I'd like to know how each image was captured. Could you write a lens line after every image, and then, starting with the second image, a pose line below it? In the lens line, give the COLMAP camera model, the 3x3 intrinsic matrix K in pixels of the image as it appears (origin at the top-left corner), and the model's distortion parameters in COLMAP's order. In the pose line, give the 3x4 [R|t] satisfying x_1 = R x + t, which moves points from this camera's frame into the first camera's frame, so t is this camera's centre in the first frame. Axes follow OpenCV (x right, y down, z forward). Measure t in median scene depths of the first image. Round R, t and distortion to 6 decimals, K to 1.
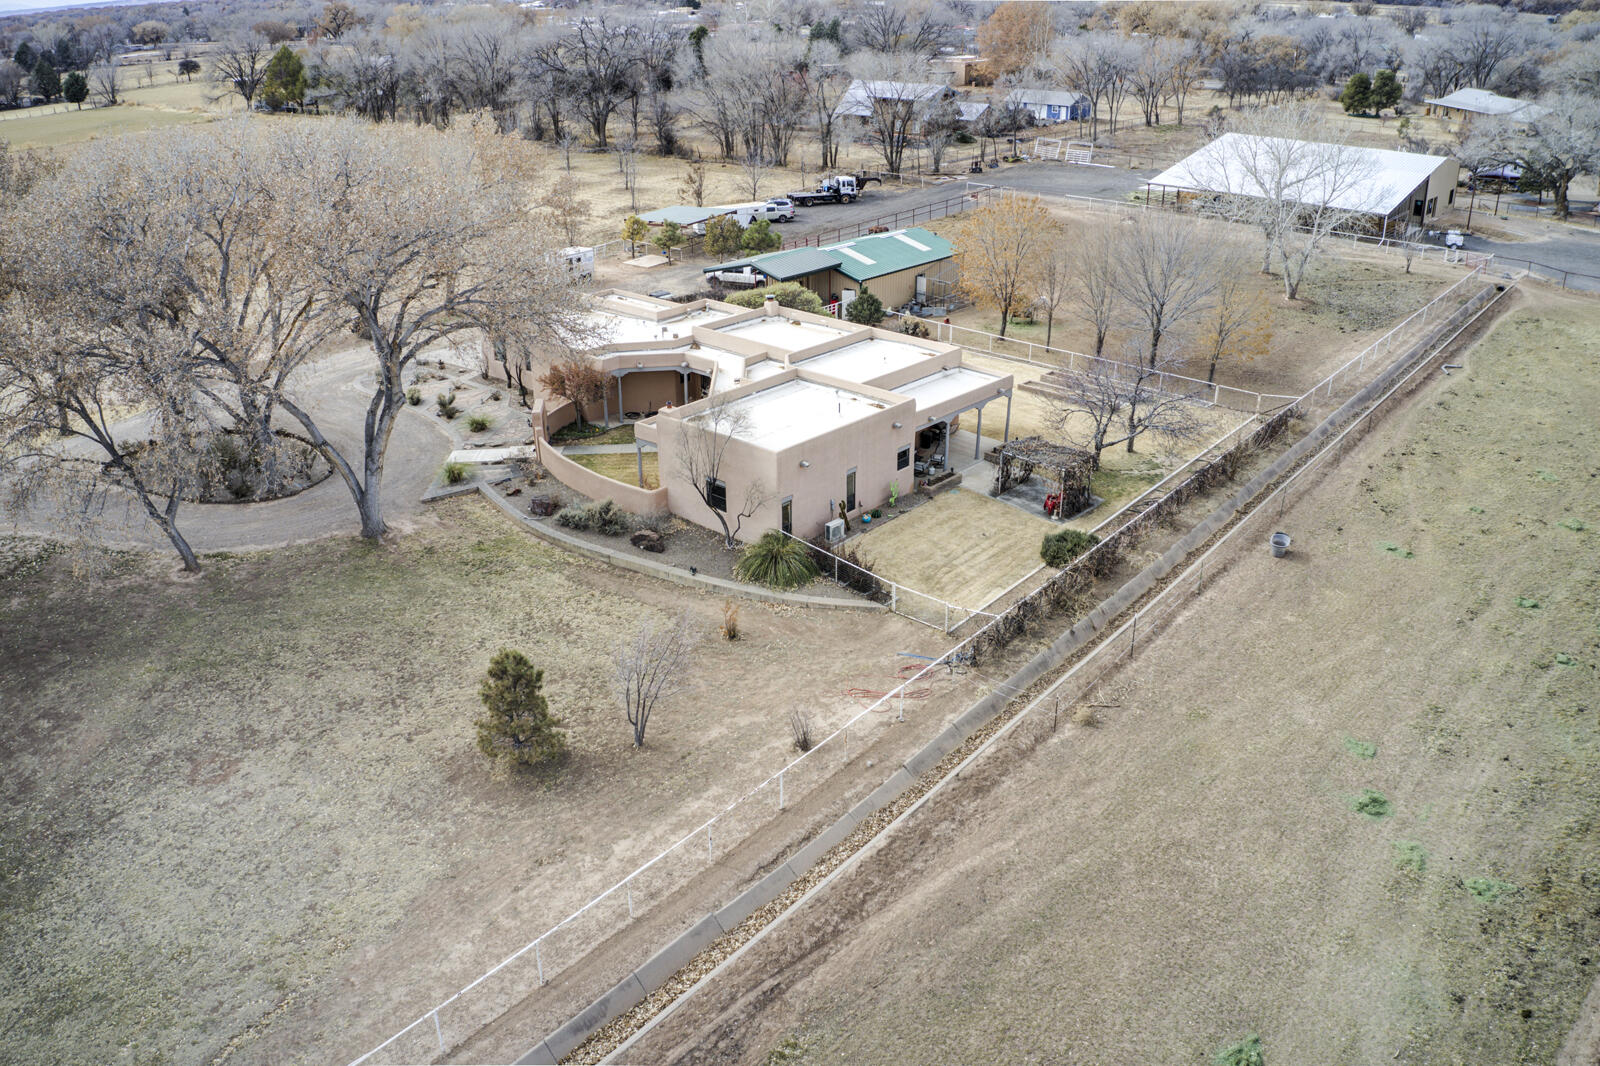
lens RADIAL K [[1233.5, 0, 806.8], [0, 1233.5, 532.2], [0, 0, 1]] dist [-0.123478, -0.001921]
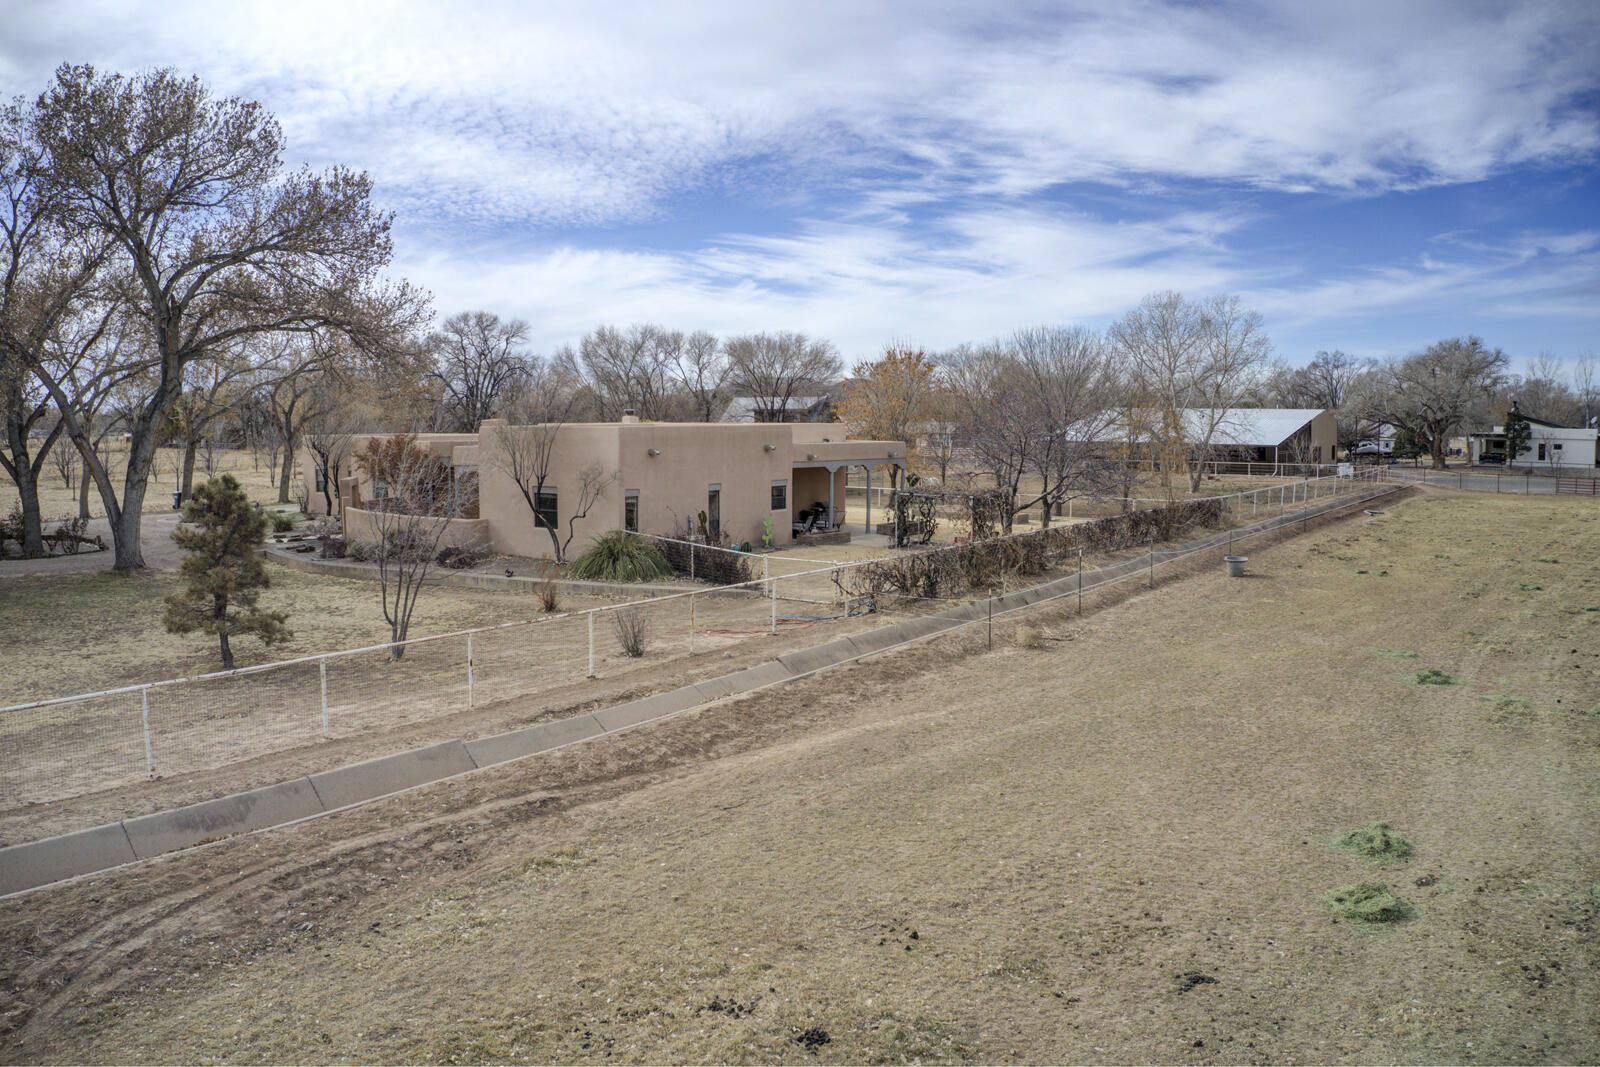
lens RADIAL K [[1250.5, 0, 805.2], [0, 1250.5, 528.0], [0, 0, 1]] dist [-0.197942, 0.022106]
pose [[0.996180, 0.000607, 0.087326, 0.024568], [0.028901, 0.941335, -0.336234, 0.260235], [-0.082407, 0.337473, 0.937721, 0.234954]]
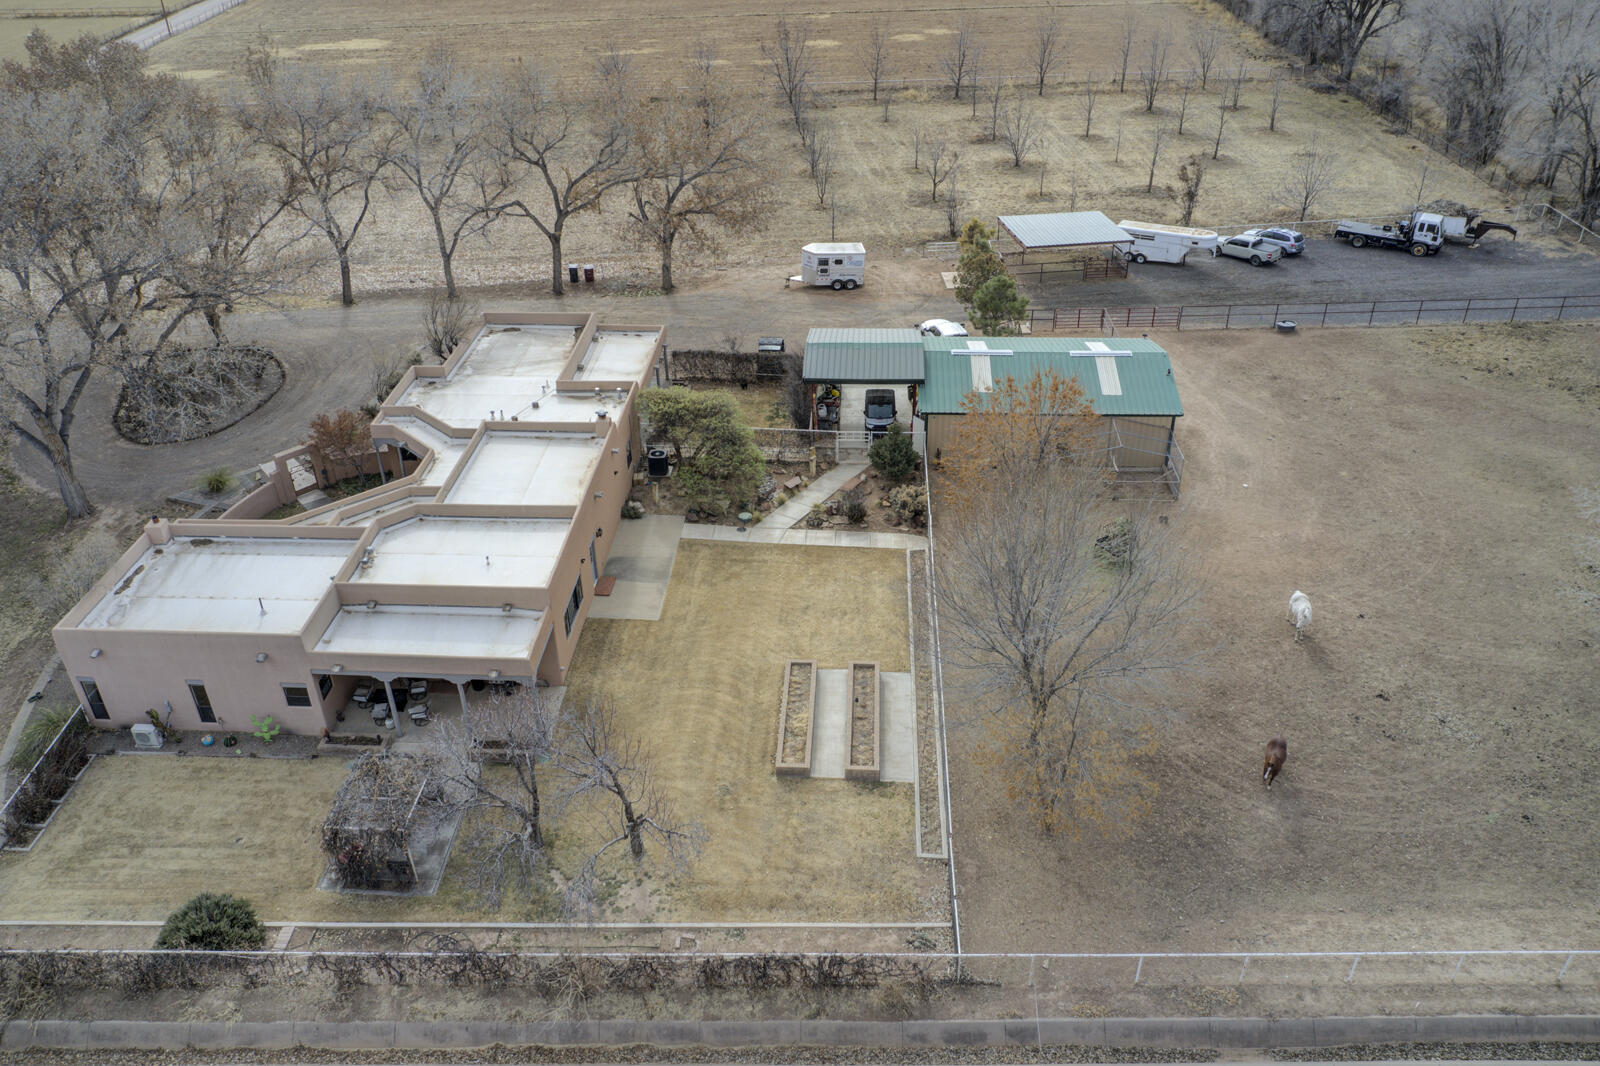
lens RADIAL K [[1209.3, 0, 800.0], [0, 1209.3, 533.0], [0, 0, 1]] dist [-0.025634, -0.000838]
pose [[0.627158, 0.412204, -0.660879, 0.803429], [-0.315611, 0.910197, 0.268201, -0.498268], [0.712084, 0.040376, 0.700933, 0.734275]]
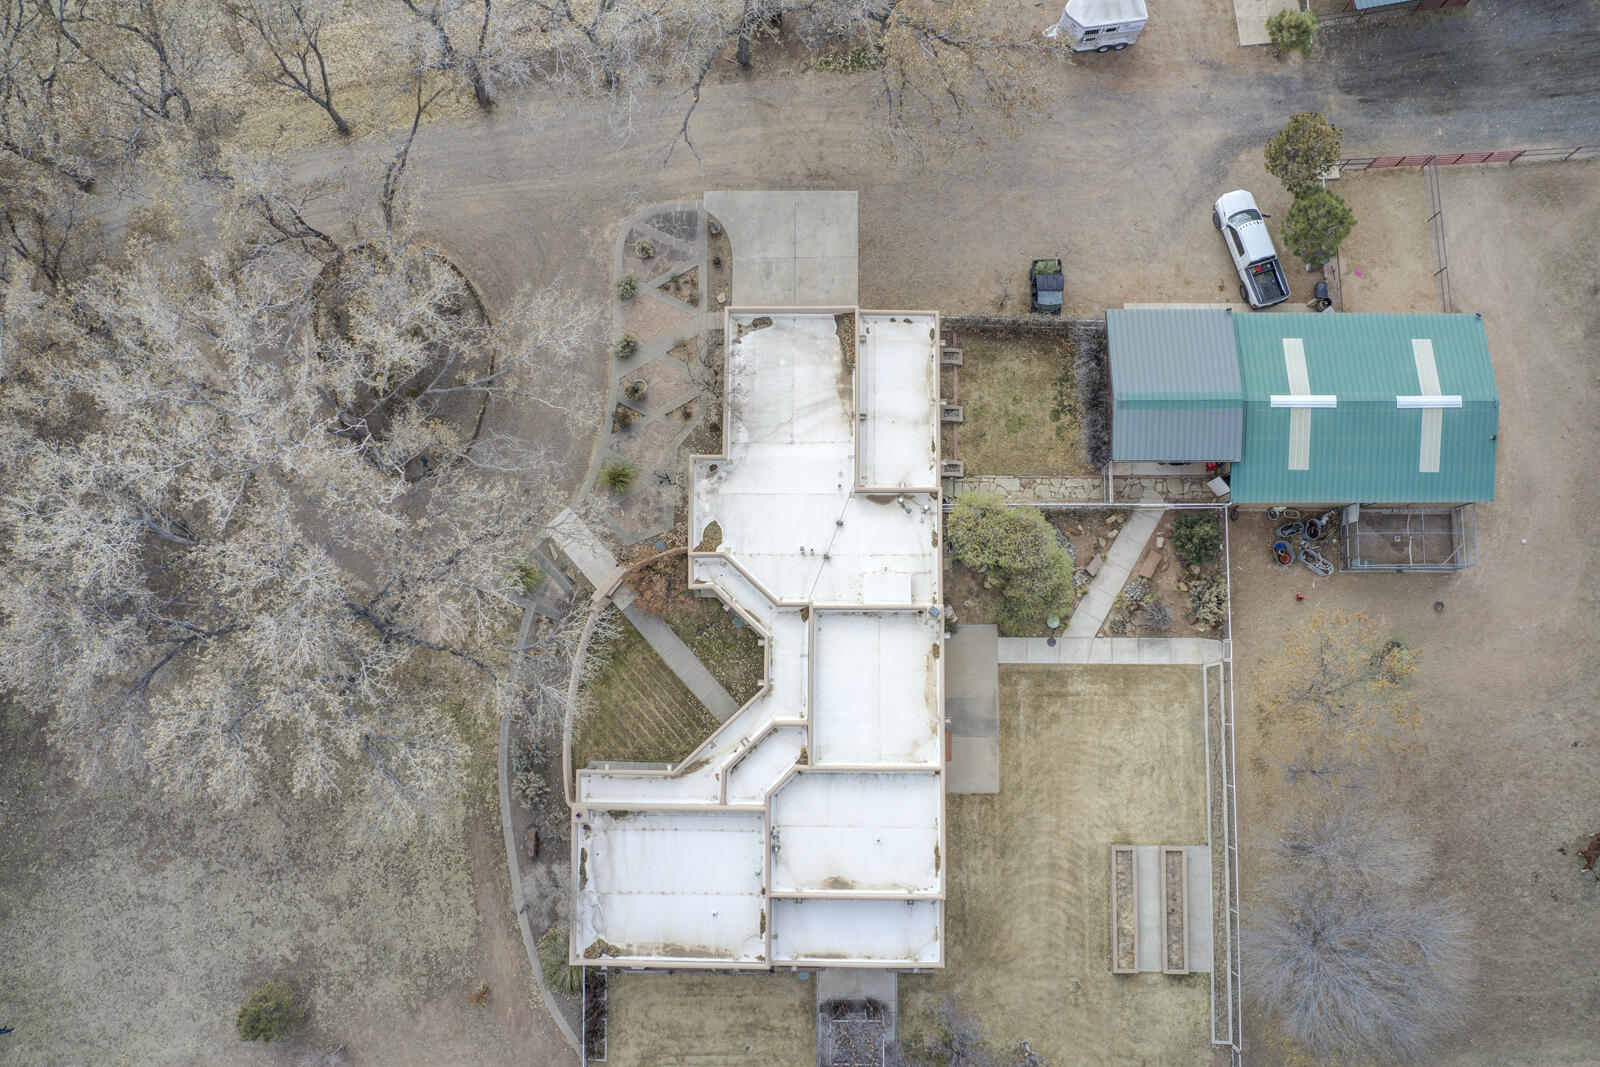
lens RADIAL K [[1267.1, 0, 800.0], [0, 1267.1, 533.5], [0, 0, 1]] dist [-0.073999, 0.011695]
pose [[0.666321, 0.738749, -0.101325, -0.056162], [-0.291144, 0.382850, 0.876733, -1.223567], [0.686477, -0.554686, 0.470183, 0.776576]]
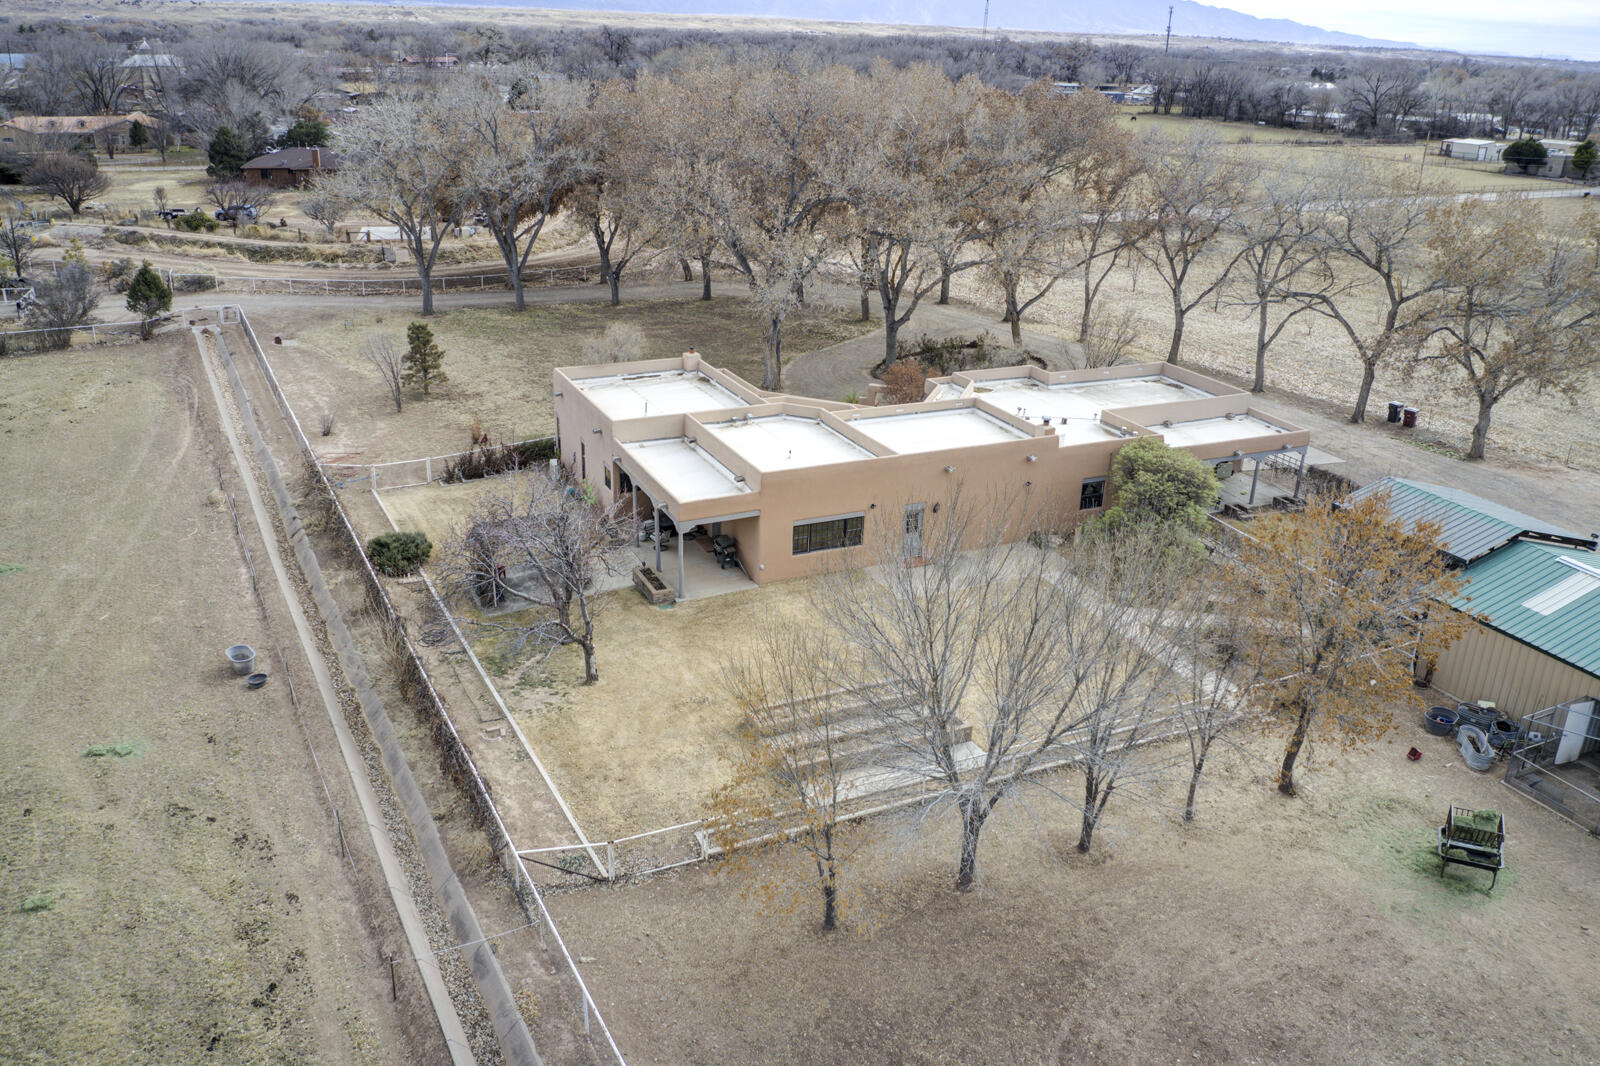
lens RADIAL K [[1269.7, 0, 794.6], [0, 1269.7, 528.0], [0, 0, 1]] dist [-0.063875, 0.010084]
pose [[-0.387827, 0.334995, -0.858702, 0.920287], [-0.410116, 0.771604, 0.486243, -0.593404], [0.825467, 0.540745, -0.161862, 1.385135]]
